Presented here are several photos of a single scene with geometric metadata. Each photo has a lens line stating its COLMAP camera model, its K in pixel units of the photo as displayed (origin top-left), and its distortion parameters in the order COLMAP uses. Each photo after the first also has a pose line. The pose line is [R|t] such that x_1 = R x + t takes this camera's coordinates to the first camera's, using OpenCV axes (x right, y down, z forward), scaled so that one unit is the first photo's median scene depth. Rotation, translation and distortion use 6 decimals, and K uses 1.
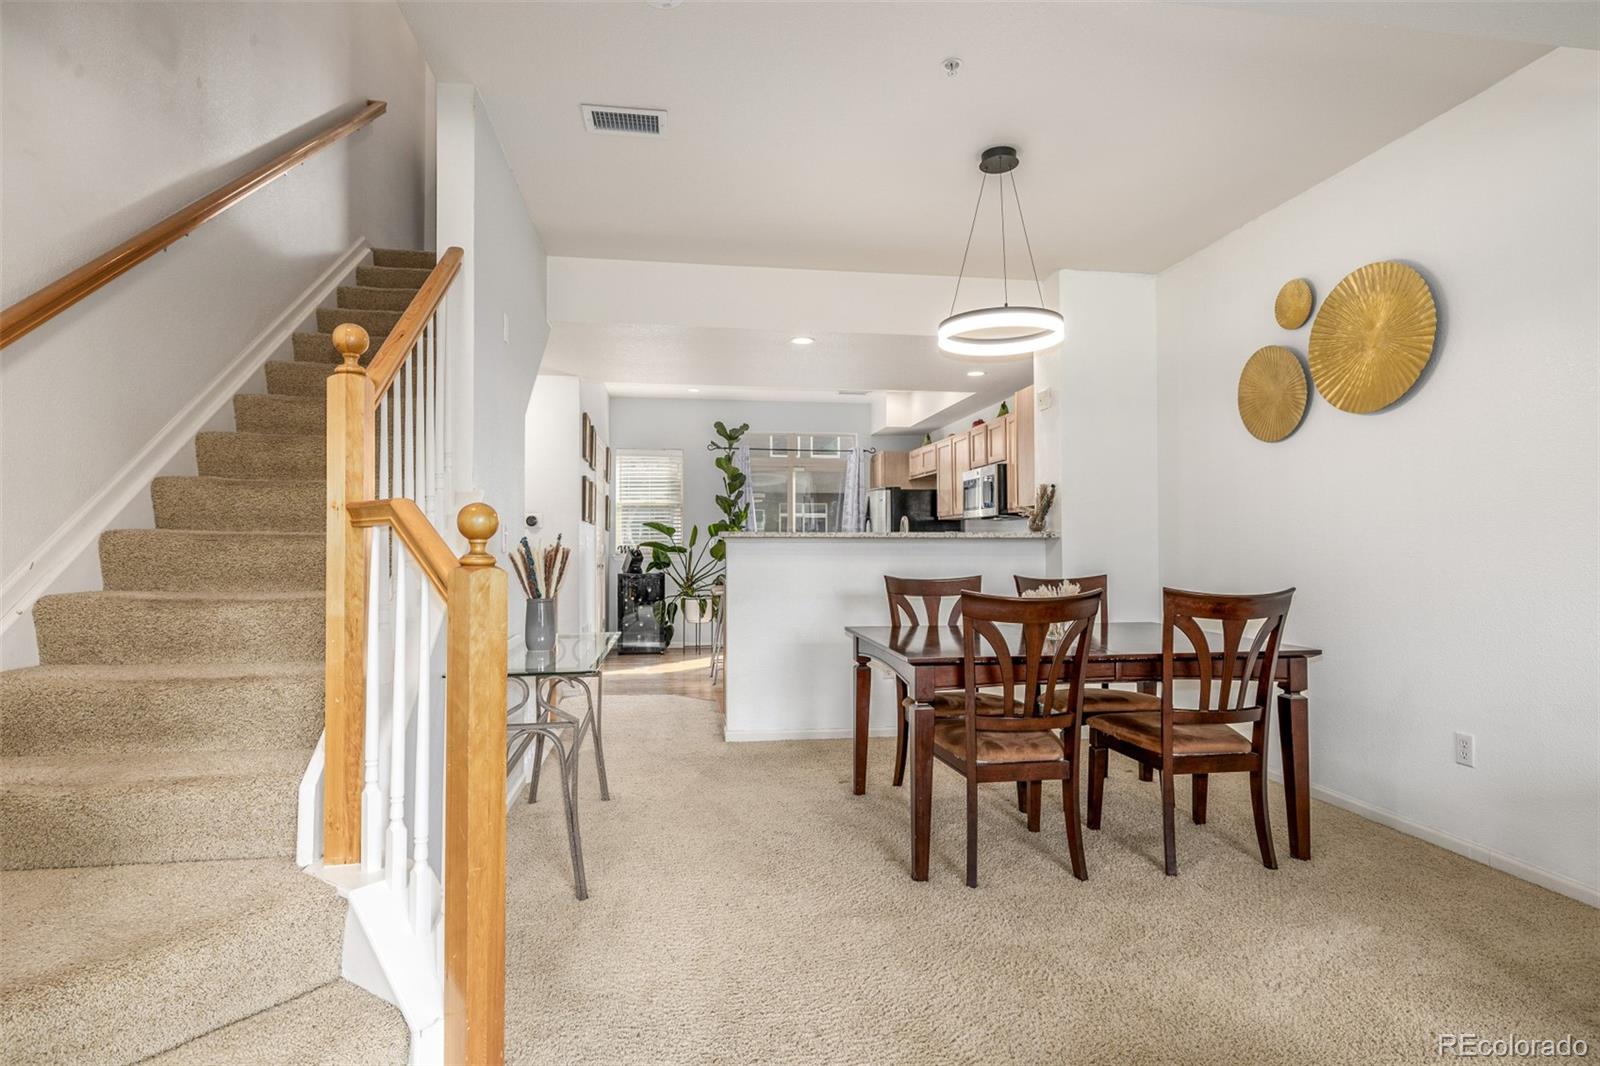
lens RADIAL K [[816.0, 0, 800.0], [0, 816.0, 533.0], [0, 0, 1]] dist [-0.003700, -0.000359]
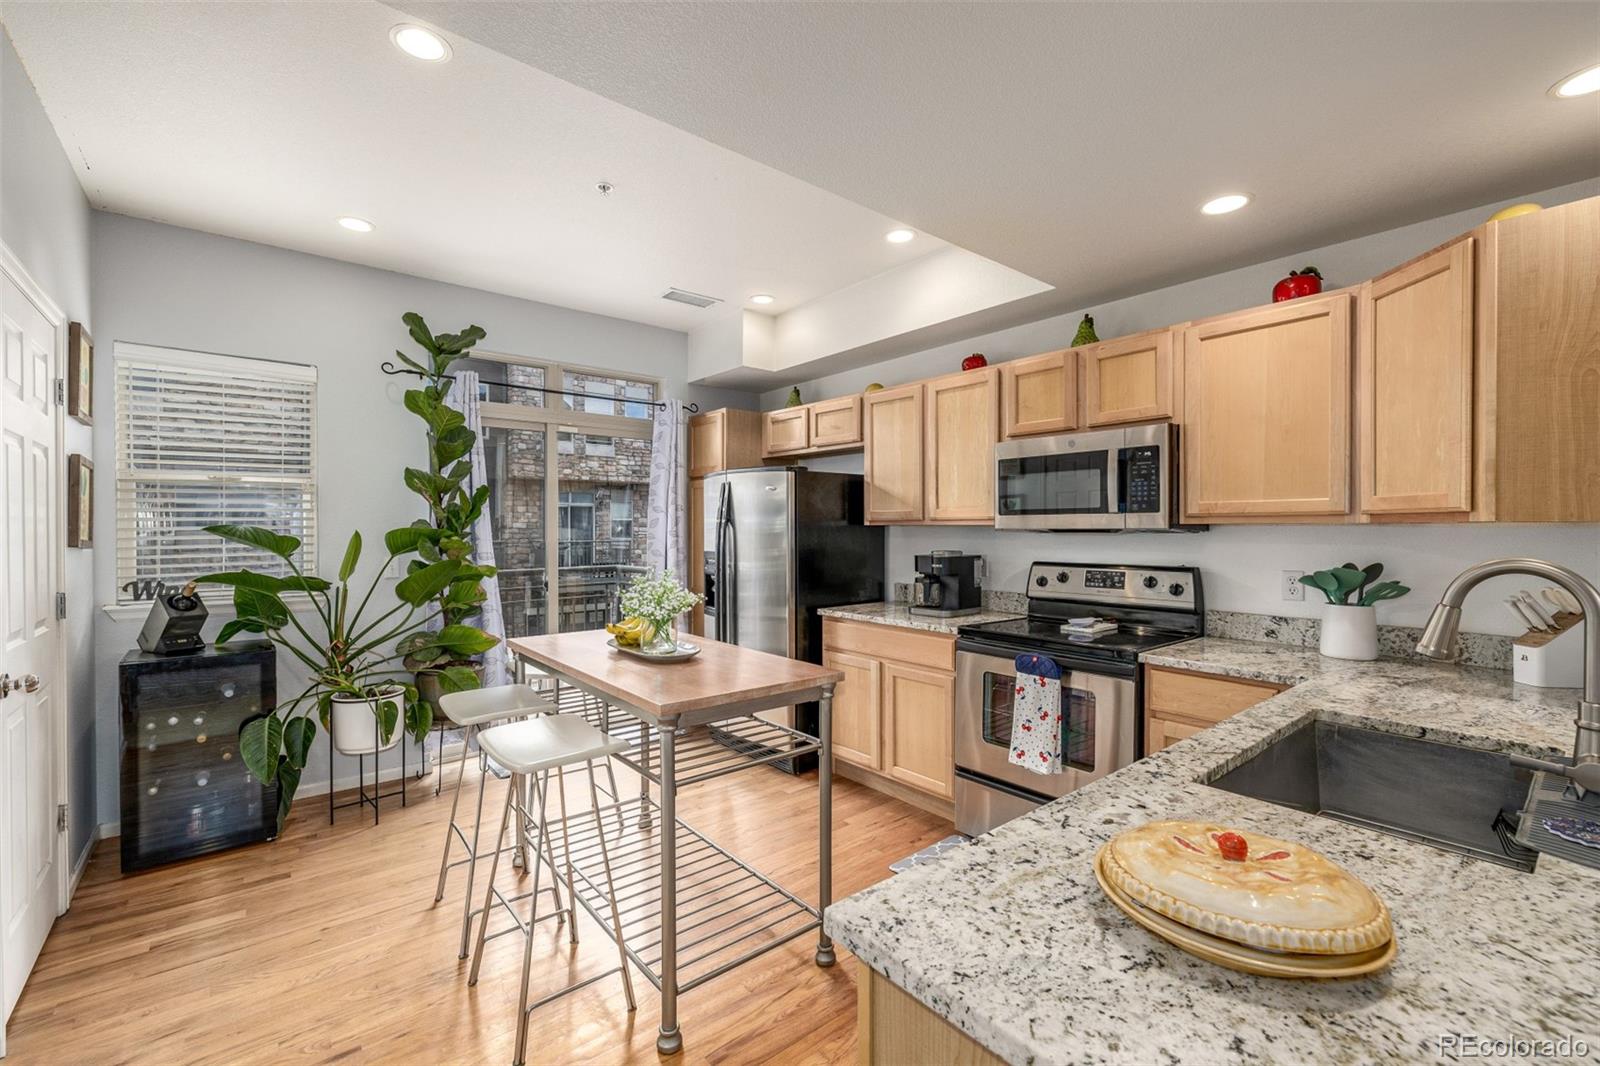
lens RADIAL K [[678.6, 0, 800.0], [0, 678.6, 533.0], [0, 0, 1]] dist [-0.000098, 0.000119]
pose [[0.860271, -0.001662, 0.509834, -0.305424], [-0.008777, 0.999798, 0.018069, -0.050122], [-0.509762, -0.020018, 0.860083, 1.545884]]
